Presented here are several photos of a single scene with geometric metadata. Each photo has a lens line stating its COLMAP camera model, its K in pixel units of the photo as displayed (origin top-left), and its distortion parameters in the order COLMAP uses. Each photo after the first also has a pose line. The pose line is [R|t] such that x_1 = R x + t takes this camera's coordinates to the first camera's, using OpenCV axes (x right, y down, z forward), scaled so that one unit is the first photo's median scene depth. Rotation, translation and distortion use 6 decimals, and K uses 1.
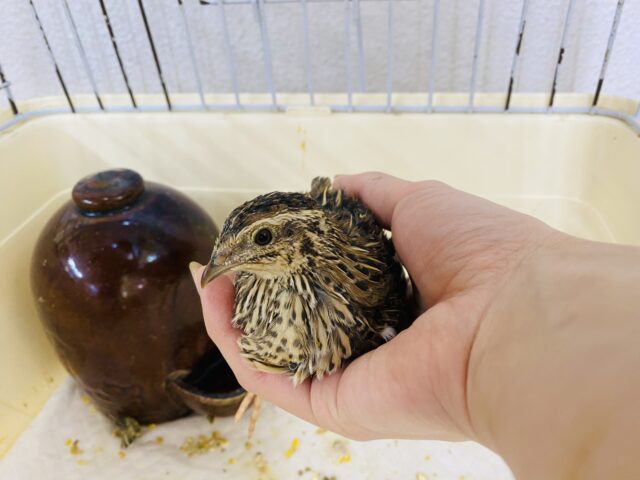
lens RADIAL K [[496.0, 0, 330.9], [0, 496.0, 240.2], [0, 0, 1]] dist [-0.002965, 0.003897]
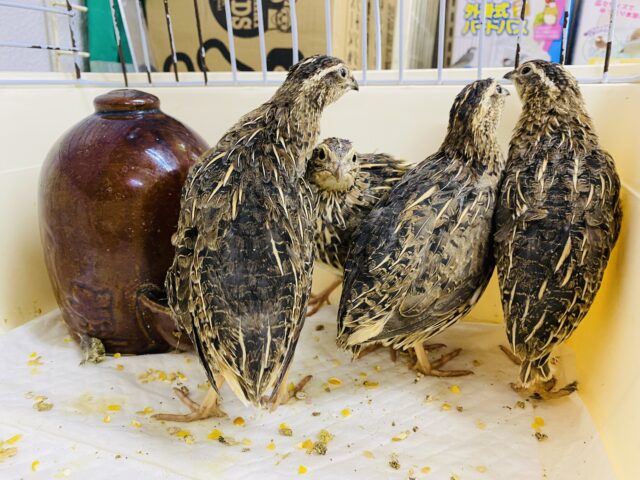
lens RADIAL K [[500.8, 0, 323.5], [0, 500.8, 240.7], [0, 0, 1]] dist [-0.000879, -0.000874]
pose [[0.982766, 0.095335, -0.158374, 0.159178], [-0.135501, 0.954296, -0.266380, 0.365017], [0.125741, 0.283249, 0.950768, 0.072796]]
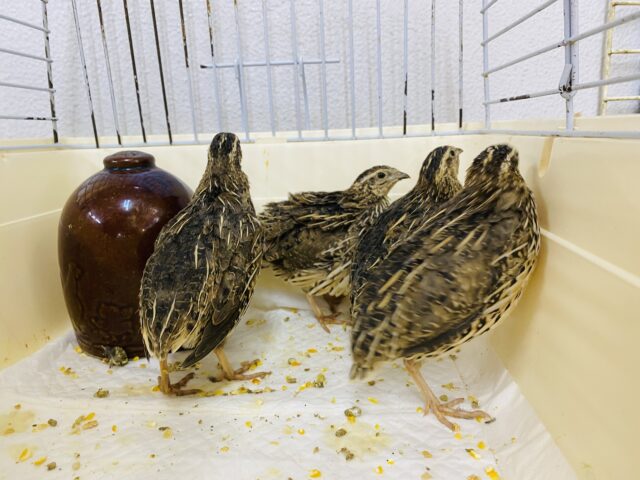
lens RADIAL K [[486.3, 0, 329.2], [0, 486.3, 243.9], [0, 0, 1]] dist [0.011336, 0.001590]
pose [[0.996962, -0.002911, 0.077832, 0.012044], [0.030677, 0.933198, -0.358051, 0.547769], [-0.071590, 0.359351, 0.930452, -0.221576]]
